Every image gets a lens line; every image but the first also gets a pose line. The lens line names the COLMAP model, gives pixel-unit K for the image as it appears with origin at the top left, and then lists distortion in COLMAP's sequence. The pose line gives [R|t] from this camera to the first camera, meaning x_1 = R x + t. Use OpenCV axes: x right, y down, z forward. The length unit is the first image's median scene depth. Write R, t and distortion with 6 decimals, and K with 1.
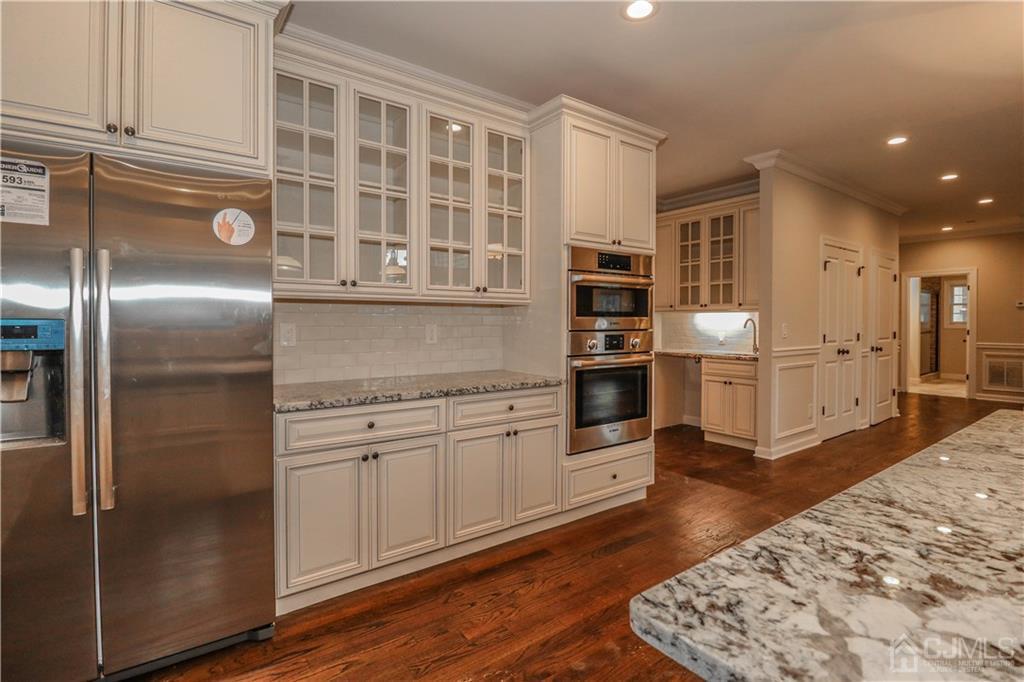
lens RADIAL K [[486.1, 0, 510.0], [0, 486.1, 338.5], [0, 0, 1]] dist [-0.002223, -0.012852]
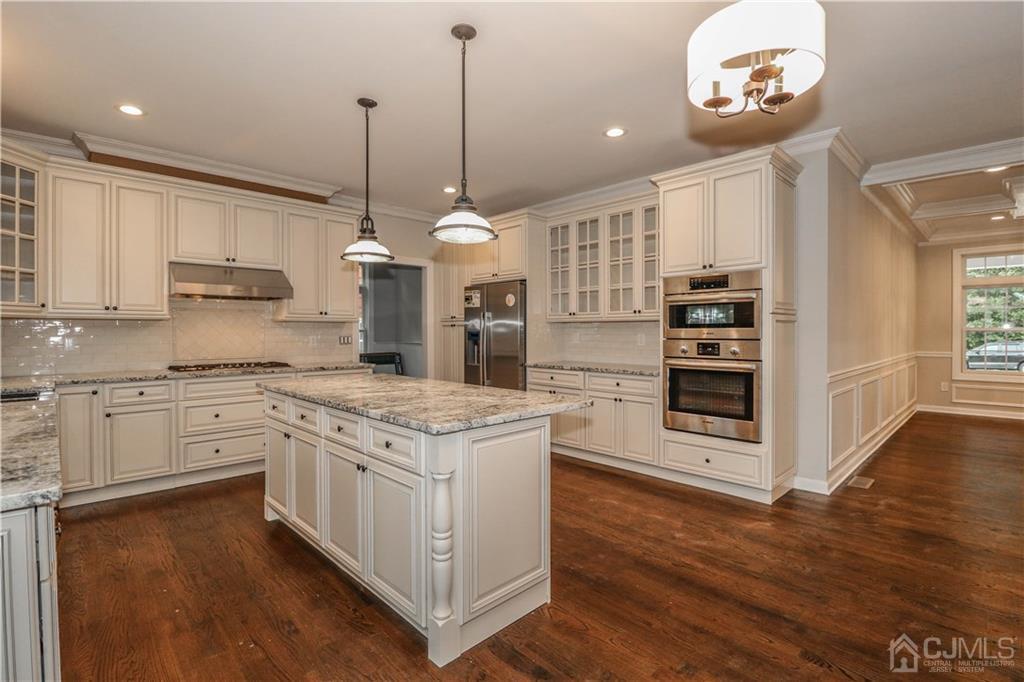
lens RADIAL K [[486.1, 0, 510.0], [0, 486.1, 338.5], [0, 0, 1]] dist [-0.002223, -0.012852]
pose [[0.133091, 0.012634, -0.991023, 1.442437], [-0.034170, 0.999383, 0.008152, -0.012025], [0.990515, 0.032778, 0.133441, 0.381566]]
